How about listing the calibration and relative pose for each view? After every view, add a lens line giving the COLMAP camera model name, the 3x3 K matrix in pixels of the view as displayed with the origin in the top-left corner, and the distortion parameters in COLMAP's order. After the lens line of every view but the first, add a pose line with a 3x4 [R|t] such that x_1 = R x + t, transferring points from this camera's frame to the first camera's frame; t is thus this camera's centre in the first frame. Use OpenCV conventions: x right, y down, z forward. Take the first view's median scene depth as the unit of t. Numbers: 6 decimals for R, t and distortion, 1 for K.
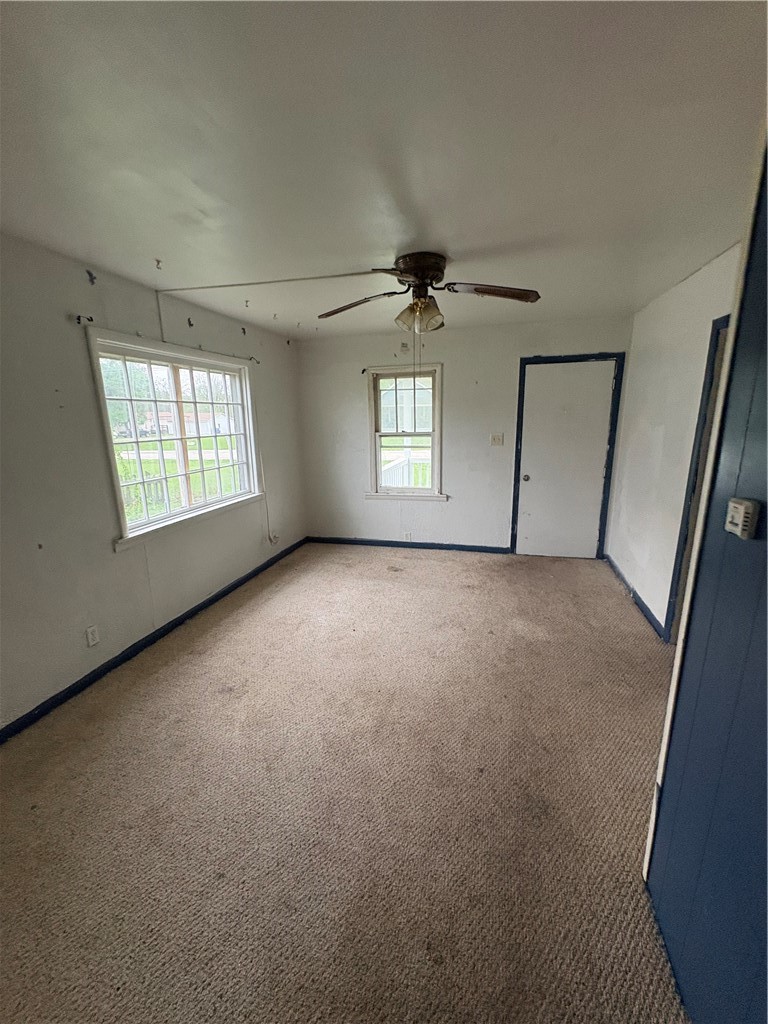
lens RADIAL K [[410.8, 0, 382.1], [0, 410.8, 511.9], [0, 0, 1]] dist [-0.000278, -0.000002]
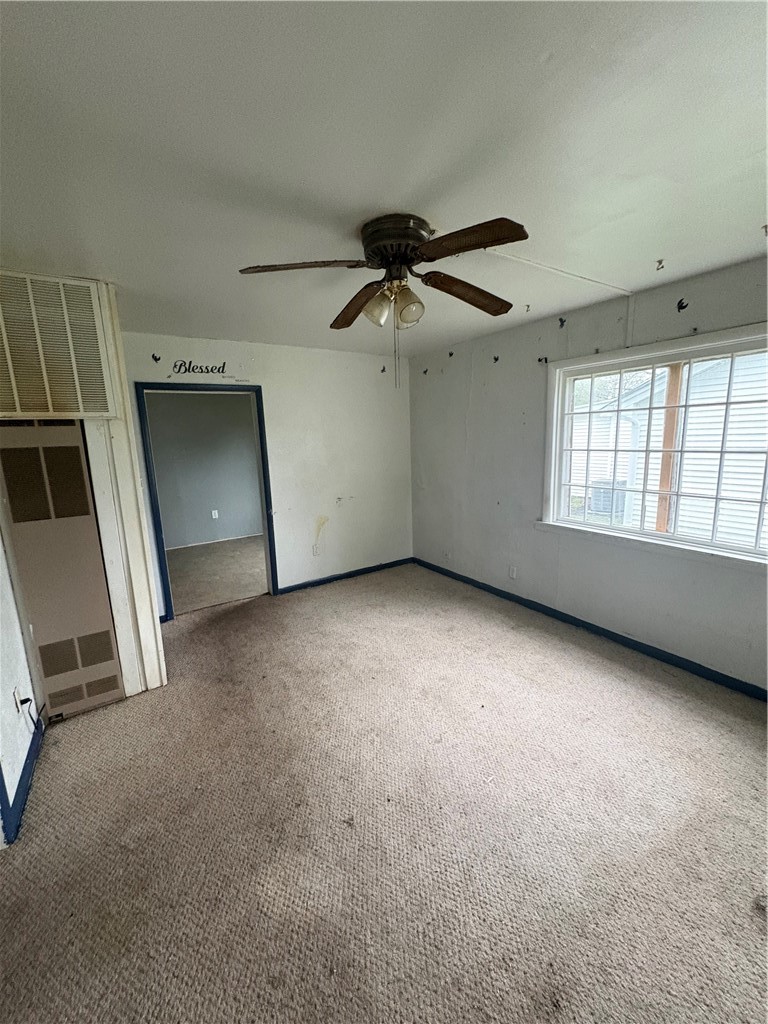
lens RADIAL K [[410.8, 0, 381.5], [0, 410.8, 511.2], [0, 0, 1]] dist [-0.000278, -0.000002]
pose [[-0.669549, 0.169281, -0.723221, 0.633615], [-0.127978, 0.932830, 0.336823, -0.332417], [0.731660, 0.318076, -0.602911, 1.371021]]
